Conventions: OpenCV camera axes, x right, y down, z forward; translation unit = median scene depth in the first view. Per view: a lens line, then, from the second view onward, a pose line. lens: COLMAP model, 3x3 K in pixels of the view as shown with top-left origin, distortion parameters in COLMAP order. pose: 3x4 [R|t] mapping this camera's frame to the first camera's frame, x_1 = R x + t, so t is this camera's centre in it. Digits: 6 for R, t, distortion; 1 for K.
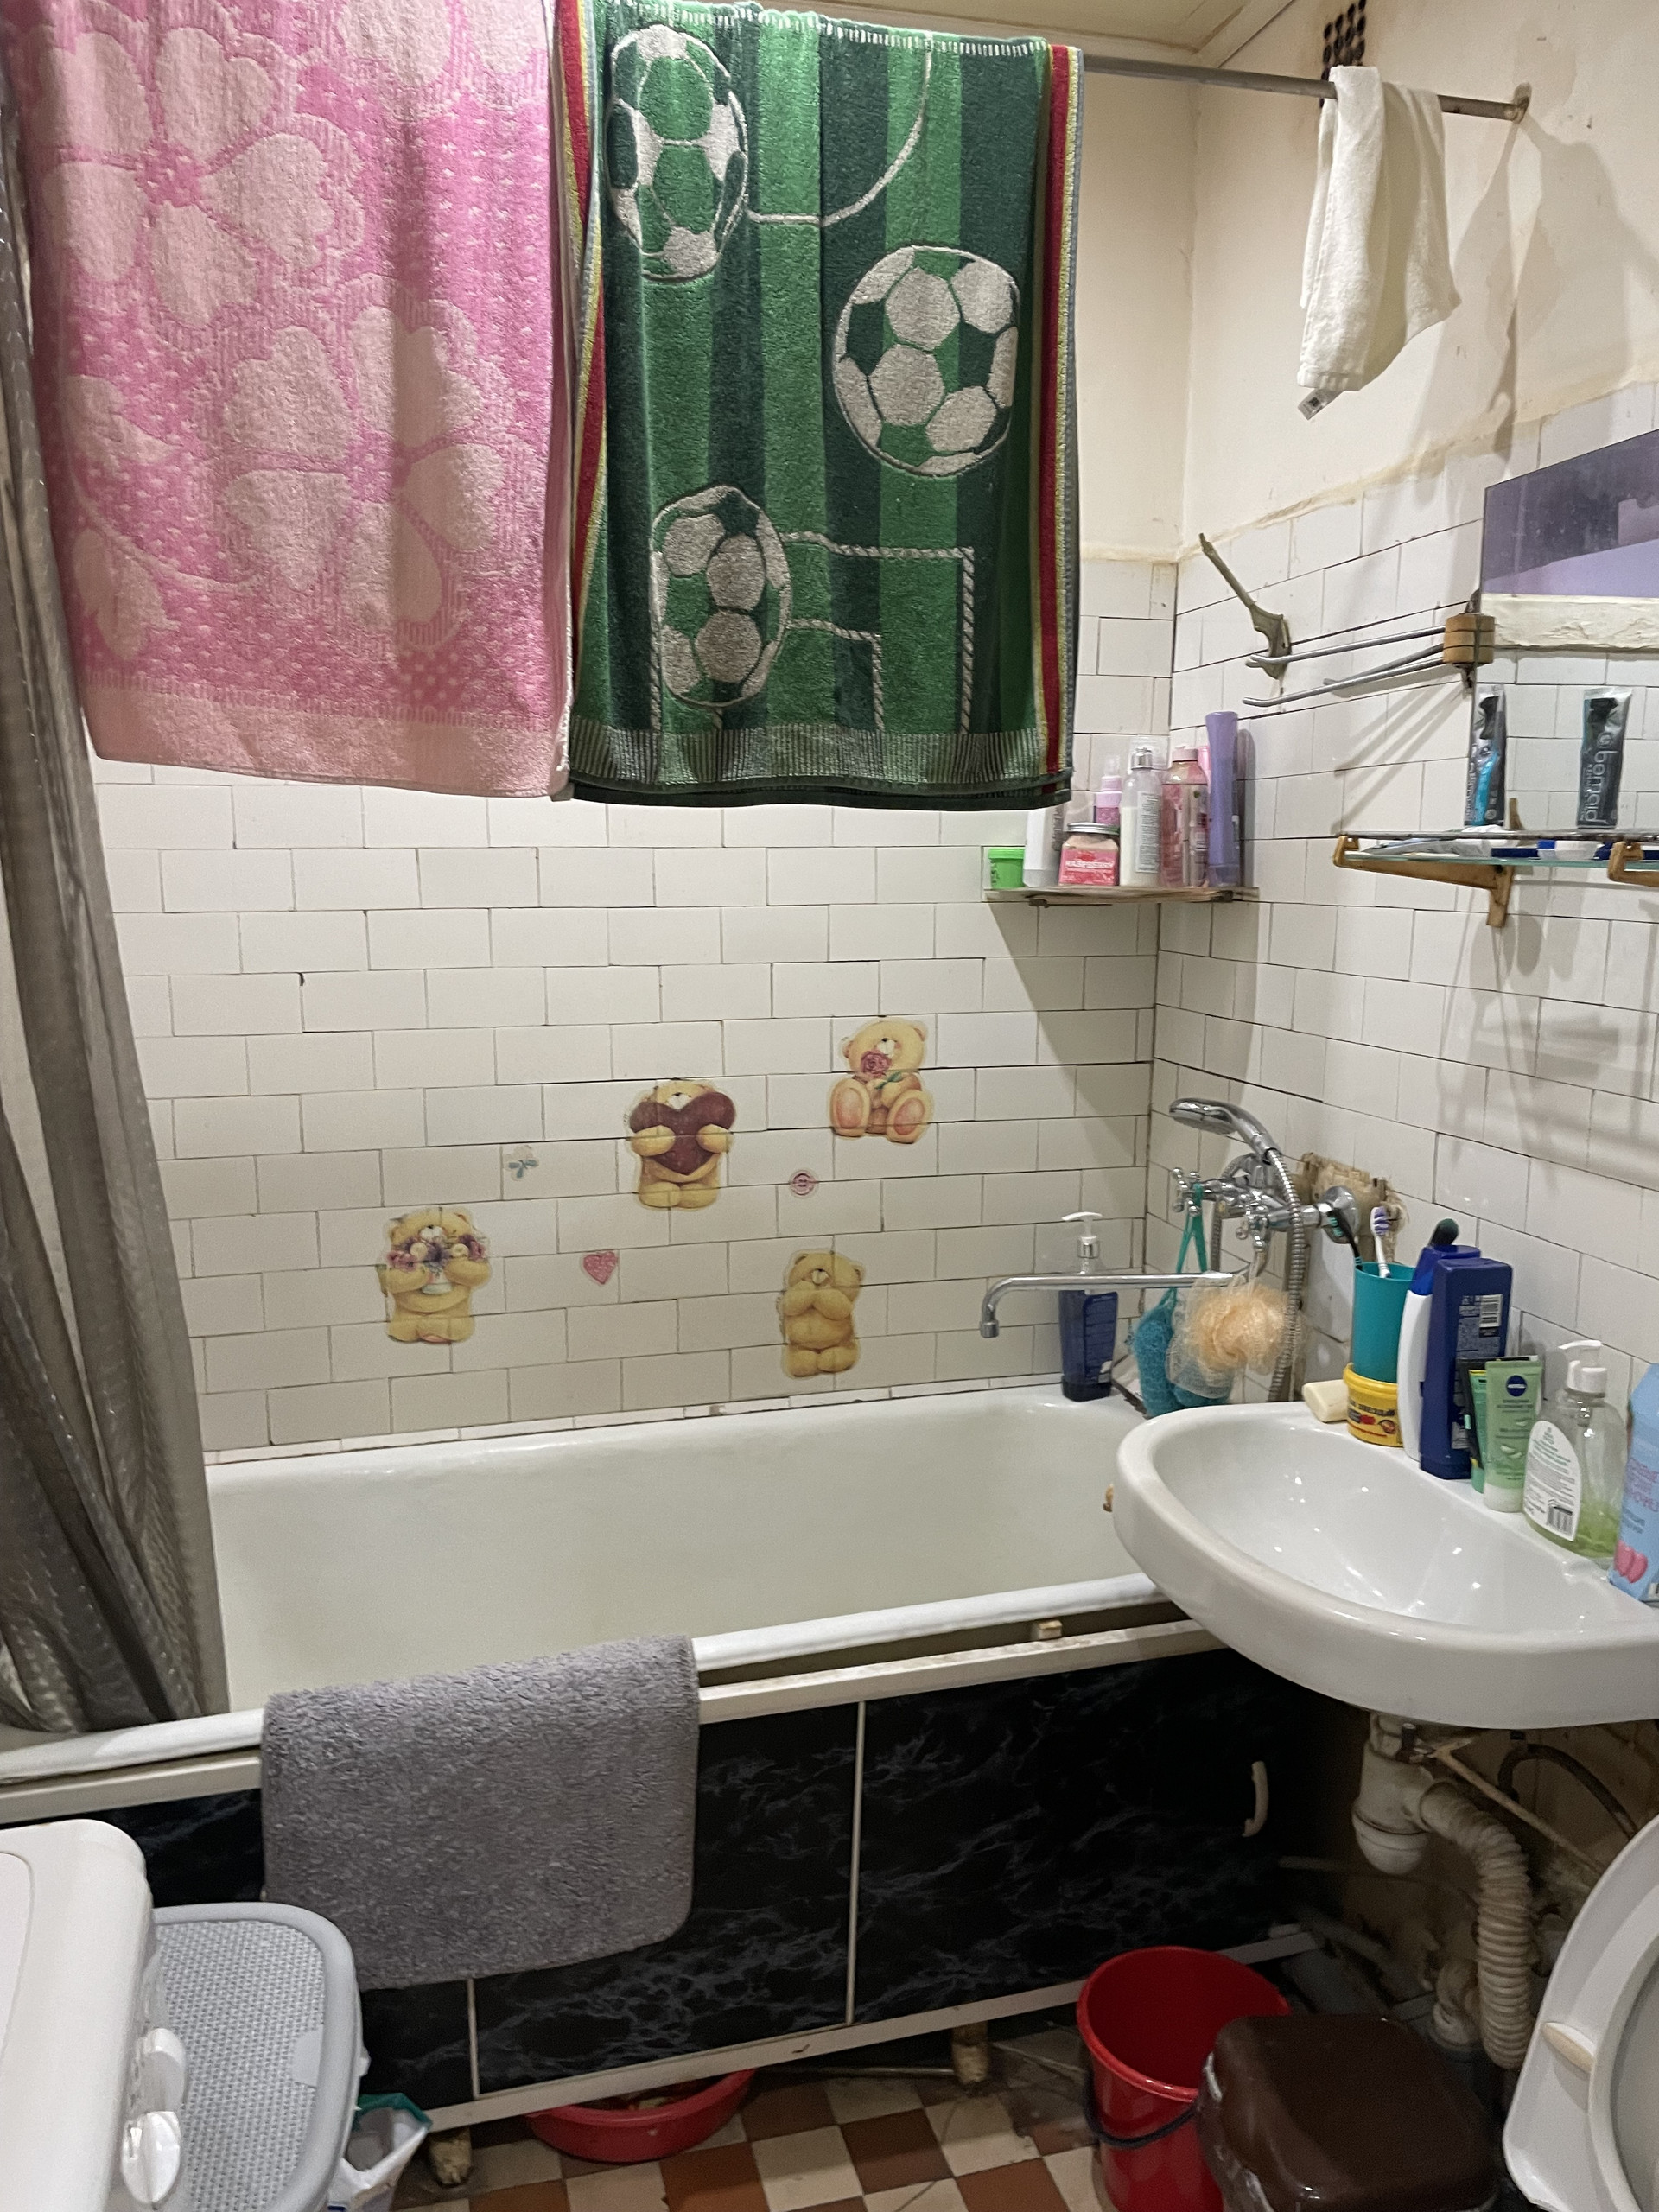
lens RADIAL K [[1680.0, 0, 824.6], [0, 1680.0, 1117.8], [0, 0, 1]] dist [0.098939, -0.130508]
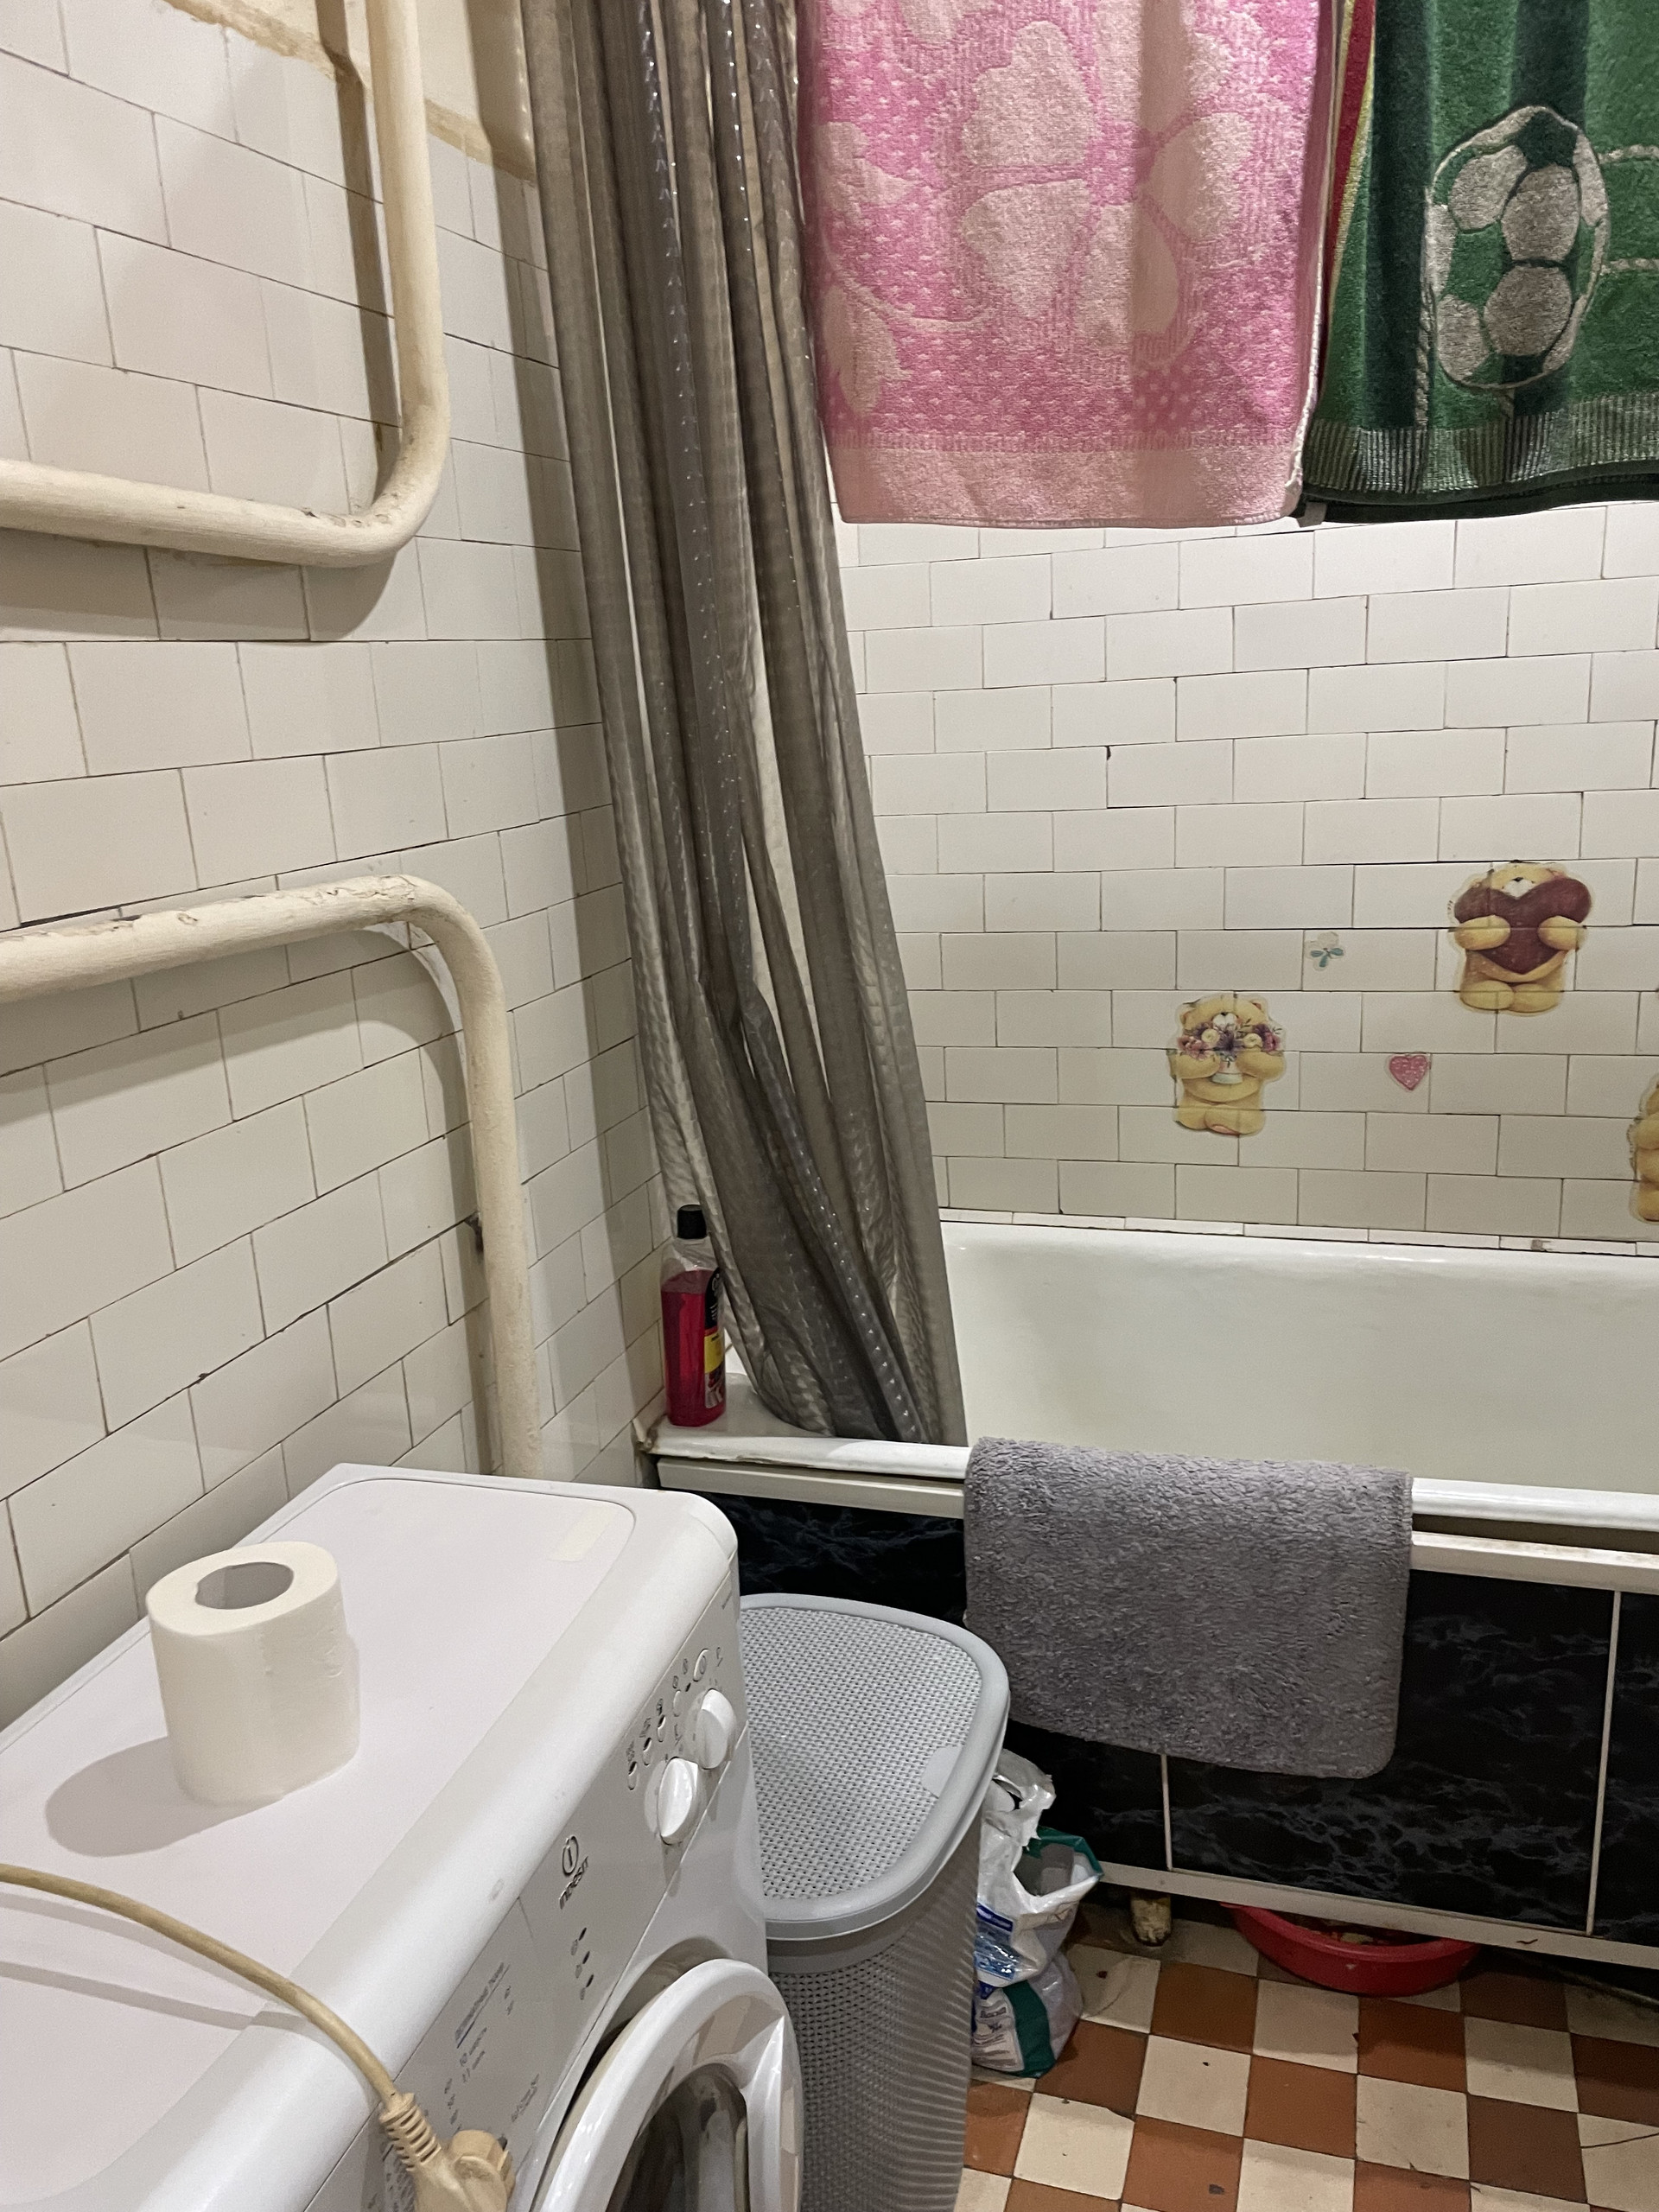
lens RADIAL K [[1687.8, 0, 825.2], [0, 1687.8, 1117.9], [0, 0, 1]] dist [0.099174, -0.135949]
pose [[0.842459, 0.097898, -0.529792, 0.127077], [-0.036936, 0.991533, 0.124487, 0.015689], [0.537493, -0.085307, 0.838942, 0.085667]]
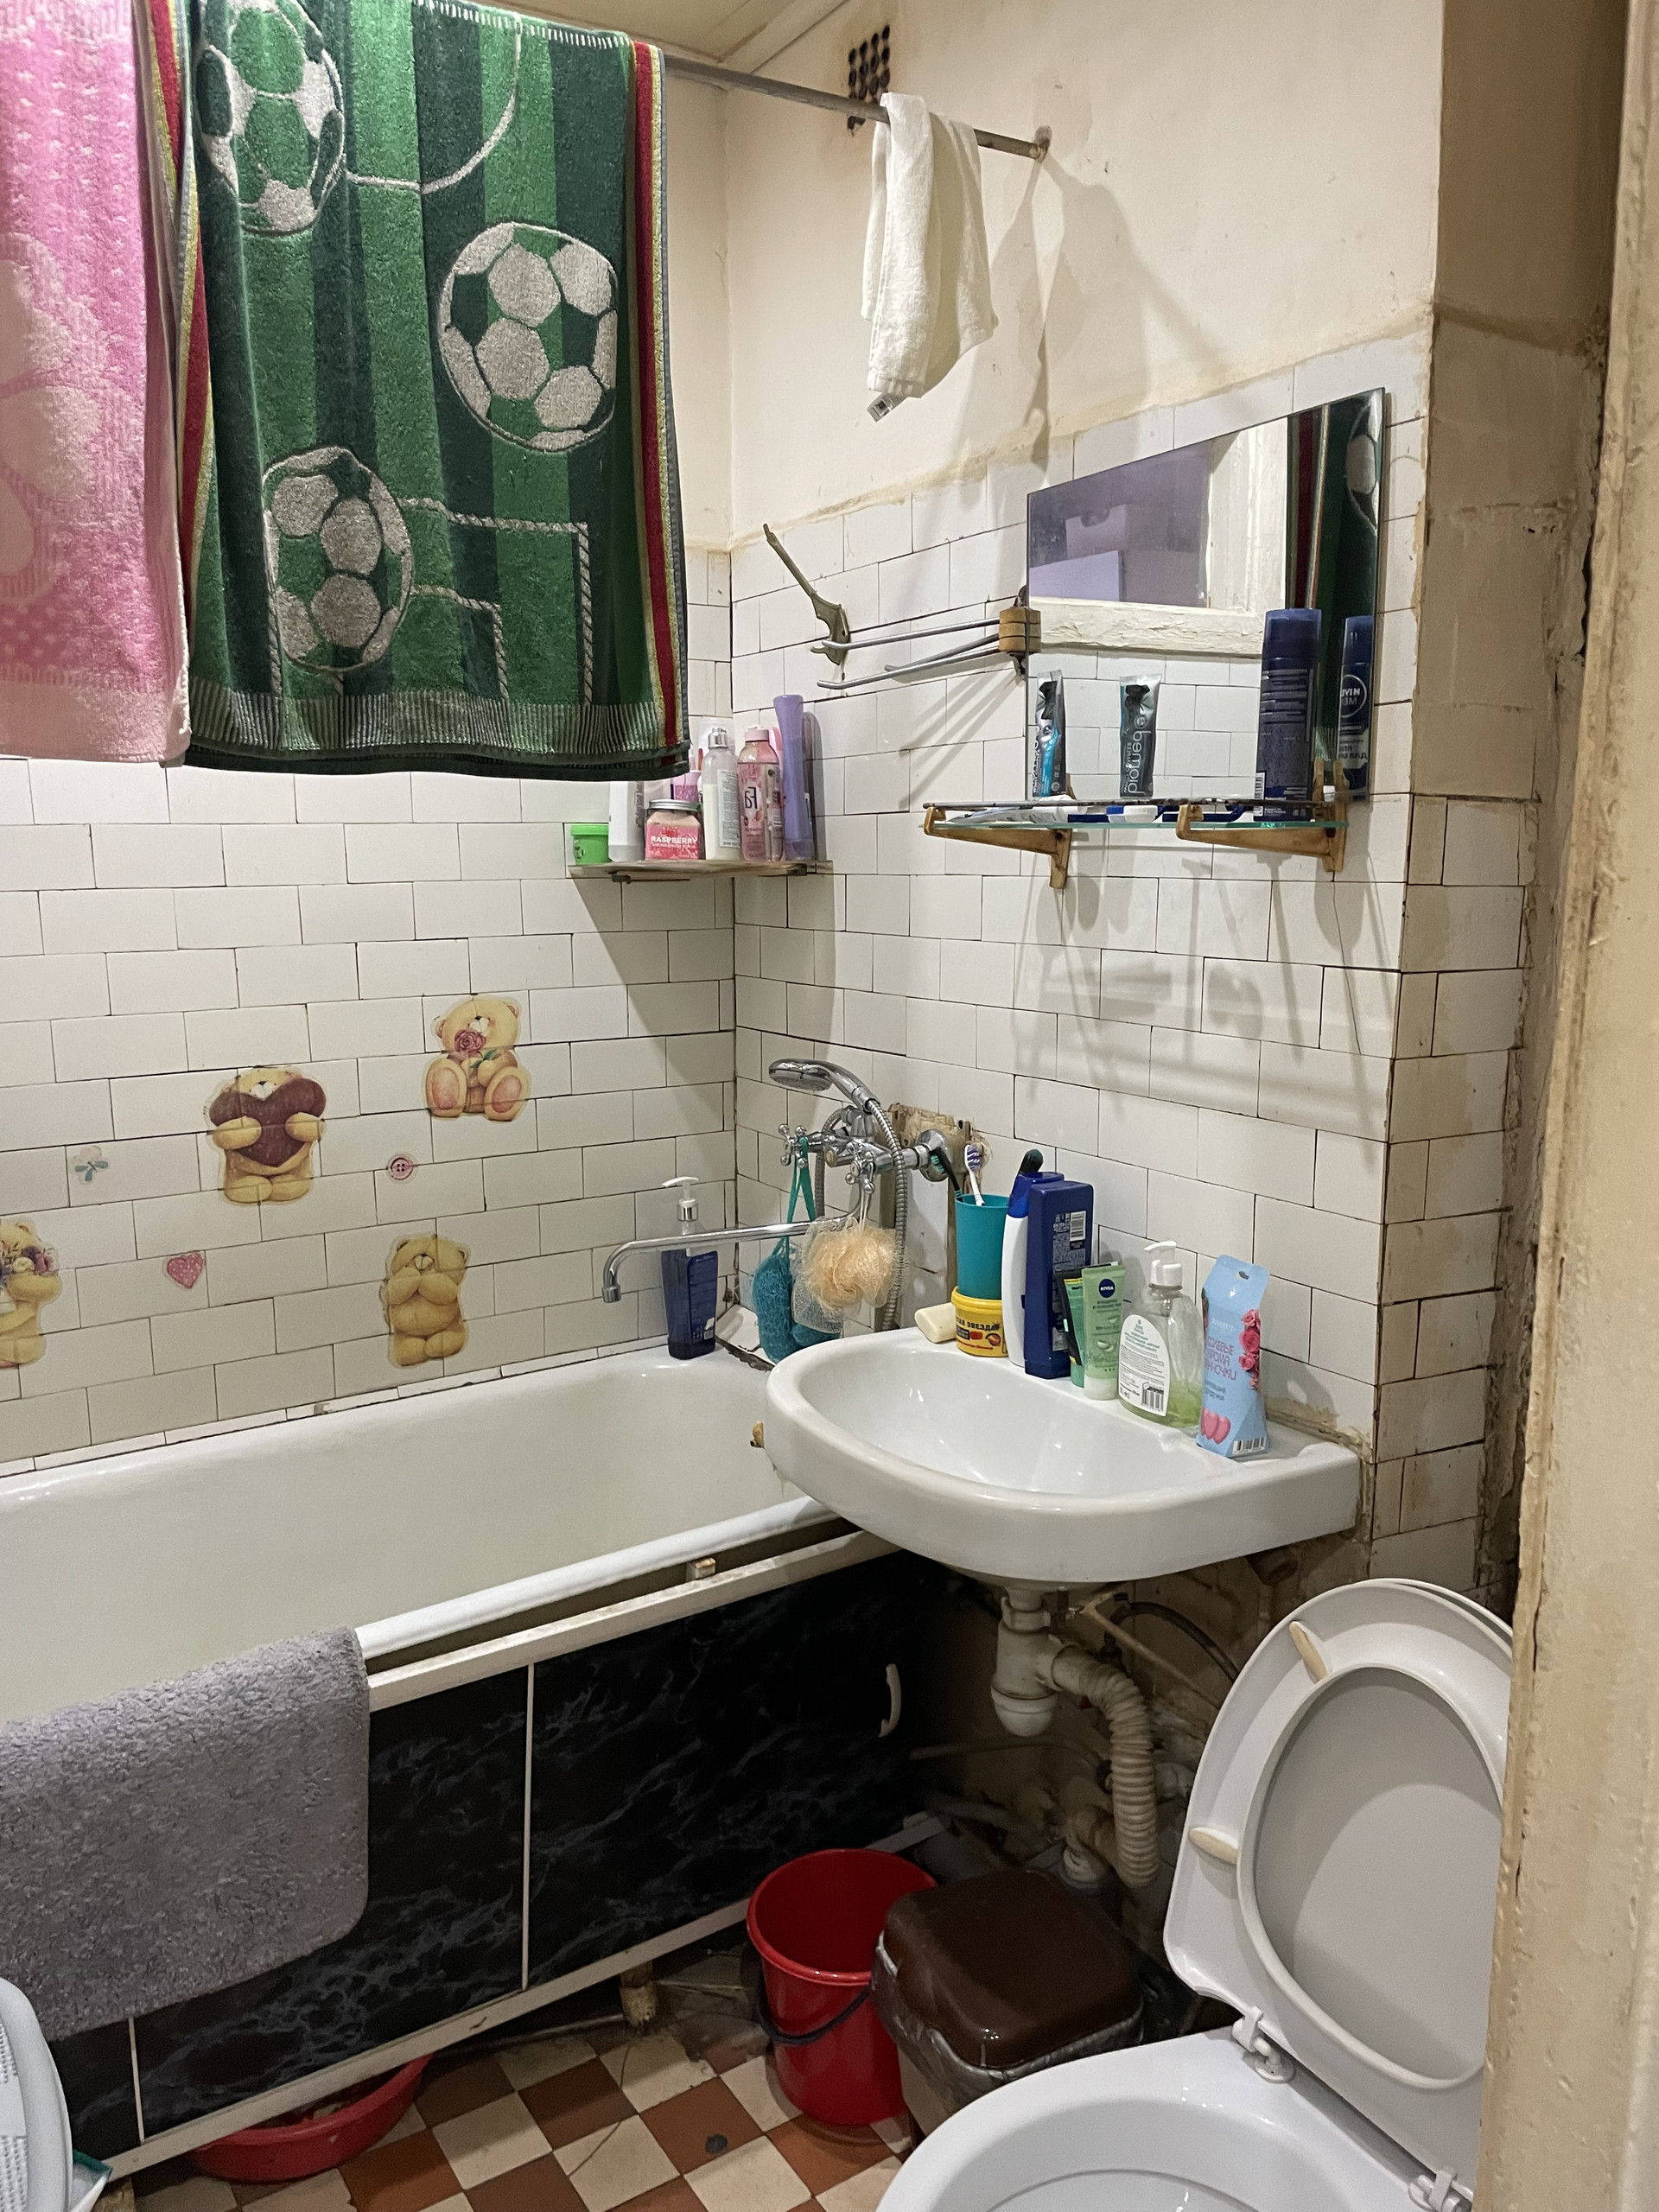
lens RADIAL K [[1680.0, 0, 824.6], [0, 1680.0, 1117.8], [0, 0, 1]] dist [0.098939, -0.130508]
pose [[0.953705, -0.059496, 0.294799, -0.095029], [0.058583, 0.998211, 0.011934, 0.018171], [-0.294982, 0.005889, 0.955485, -0.021039]]
